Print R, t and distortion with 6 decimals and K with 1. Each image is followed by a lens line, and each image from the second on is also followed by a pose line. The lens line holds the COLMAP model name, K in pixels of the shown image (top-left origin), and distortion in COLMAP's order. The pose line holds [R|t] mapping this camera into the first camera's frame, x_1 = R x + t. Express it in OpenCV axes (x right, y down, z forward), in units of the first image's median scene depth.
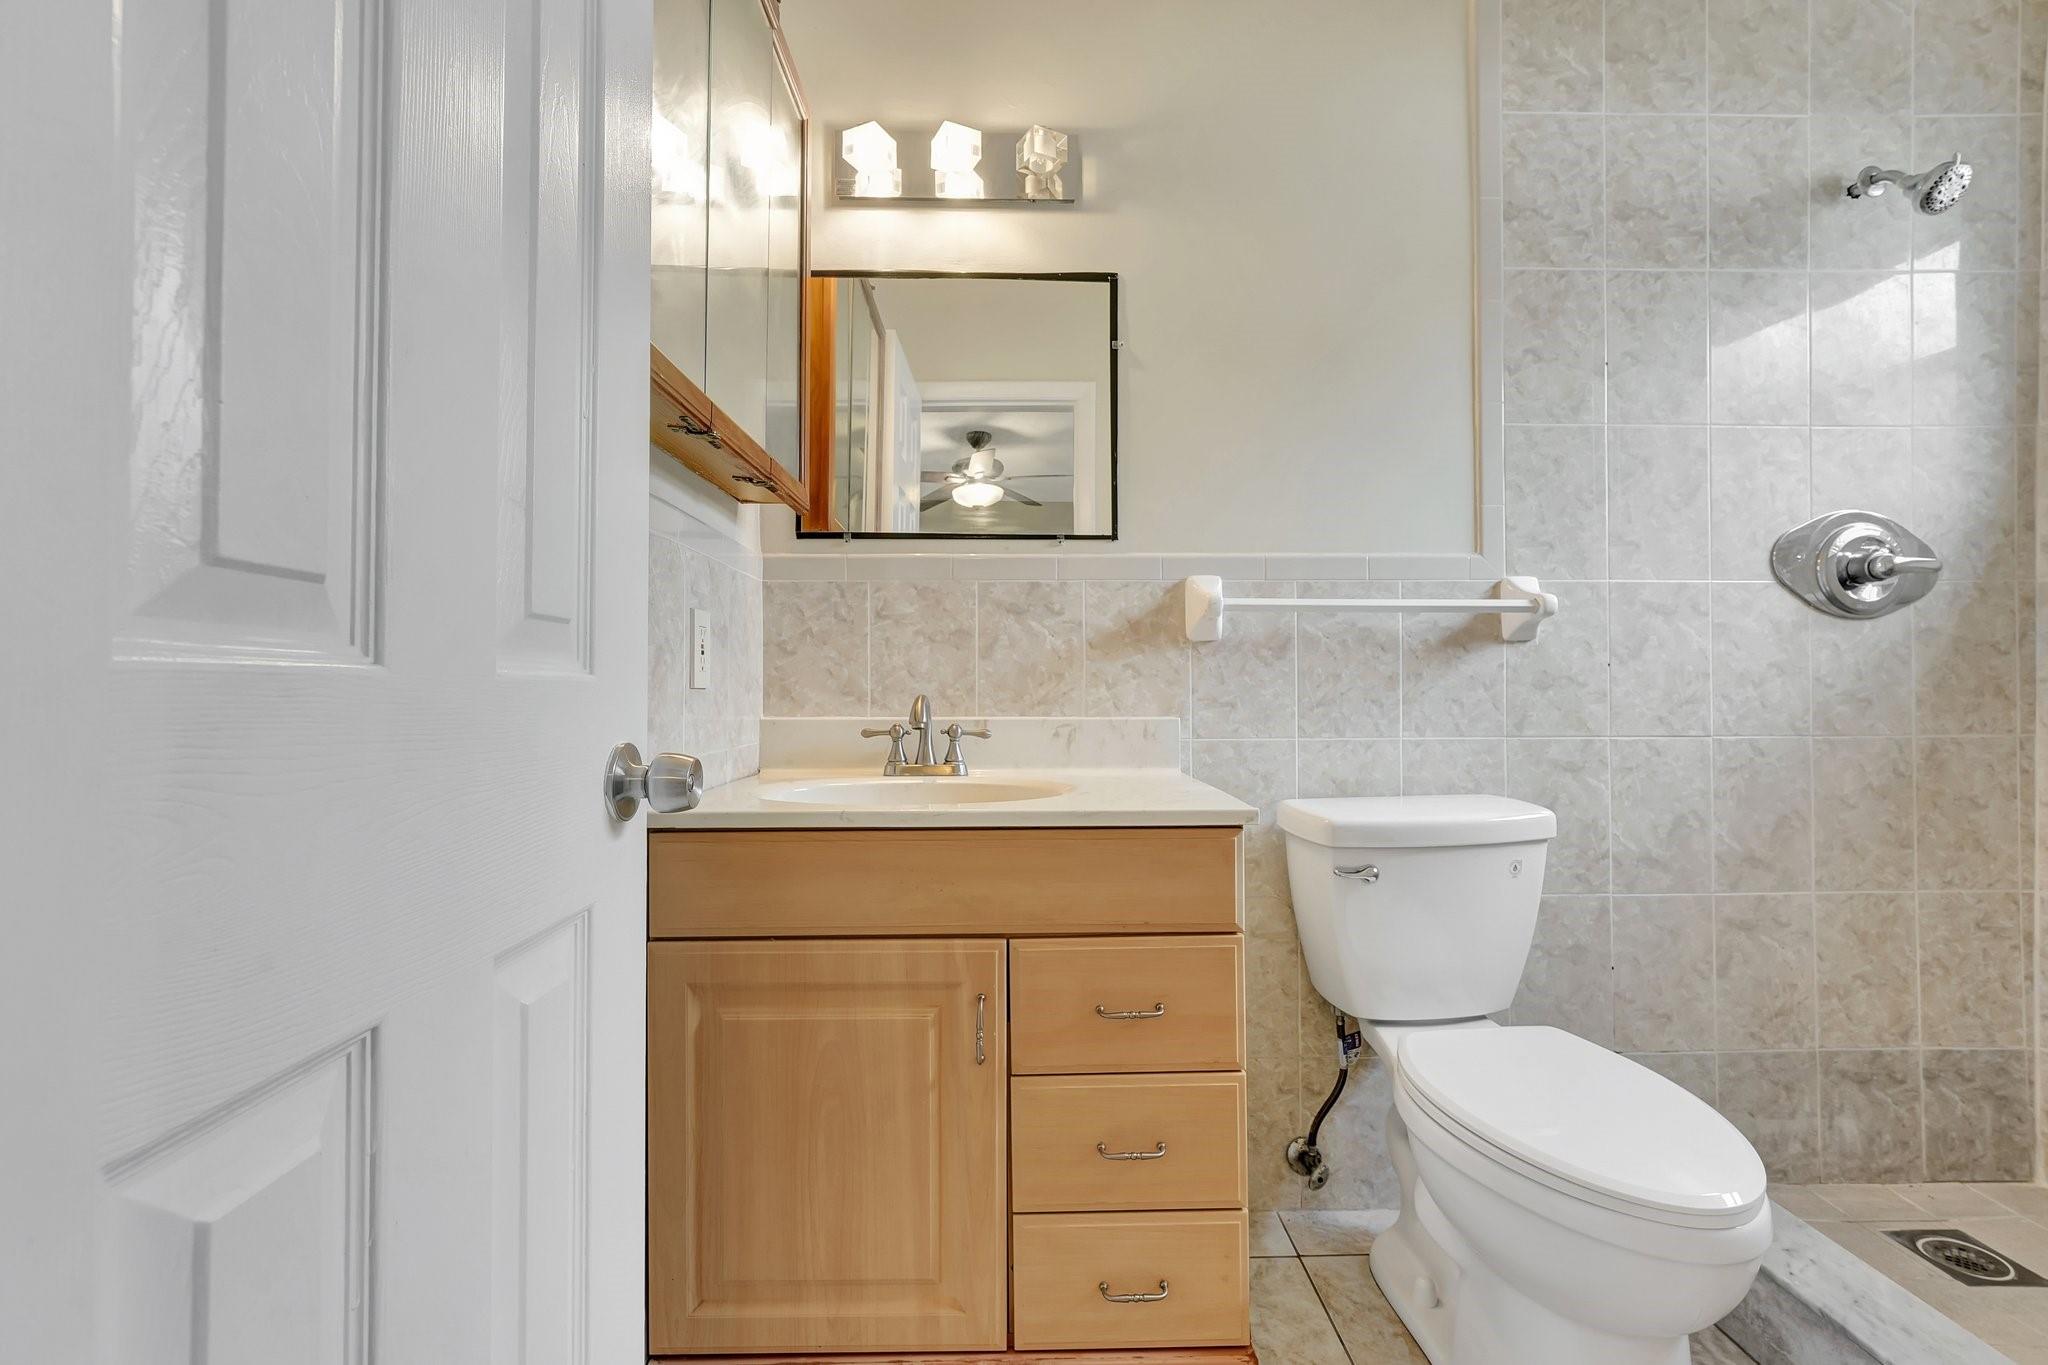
lens RADIAL K [[952.1, 0, 1022.8], [0, 952.1, 697.4], [0, 0, 1]] dist [0.013338, 0.000471]
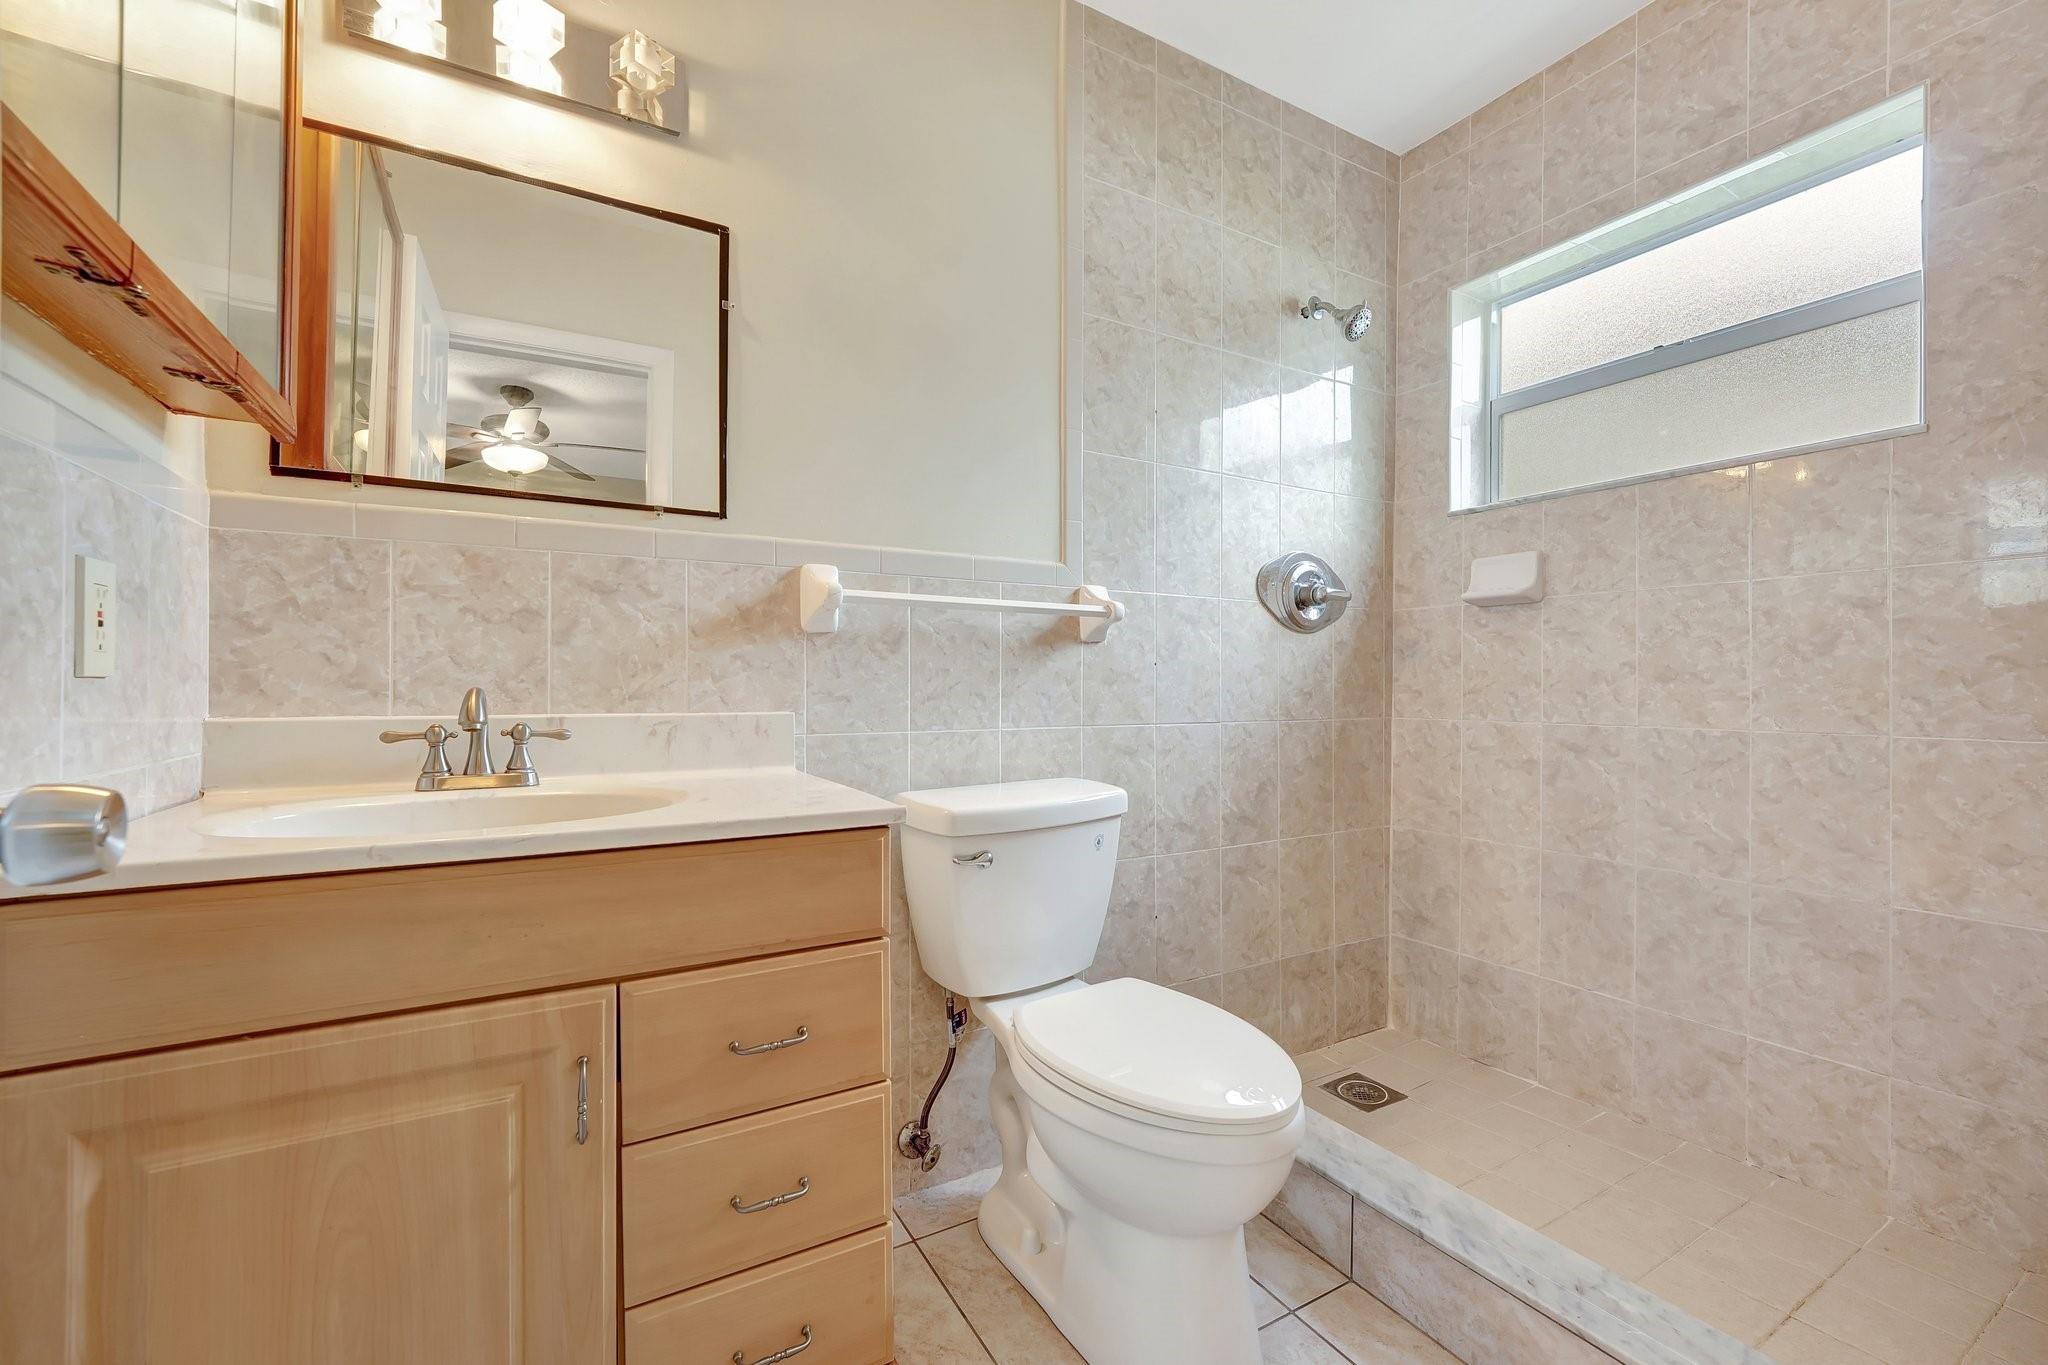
lens RADIAL K [[866.4, 0, 1017.5], [0, 866.4, 689.0], [0, 0, 1]] dist [-0.002197, 0.000497]
pose [[0.868733, 0.001729, 0.495277, -0.073093], [-0.001151, 0.999998, -0.001472, -0.000978], [-0.495279, 0.000708, 0.868734, 0.146954]]
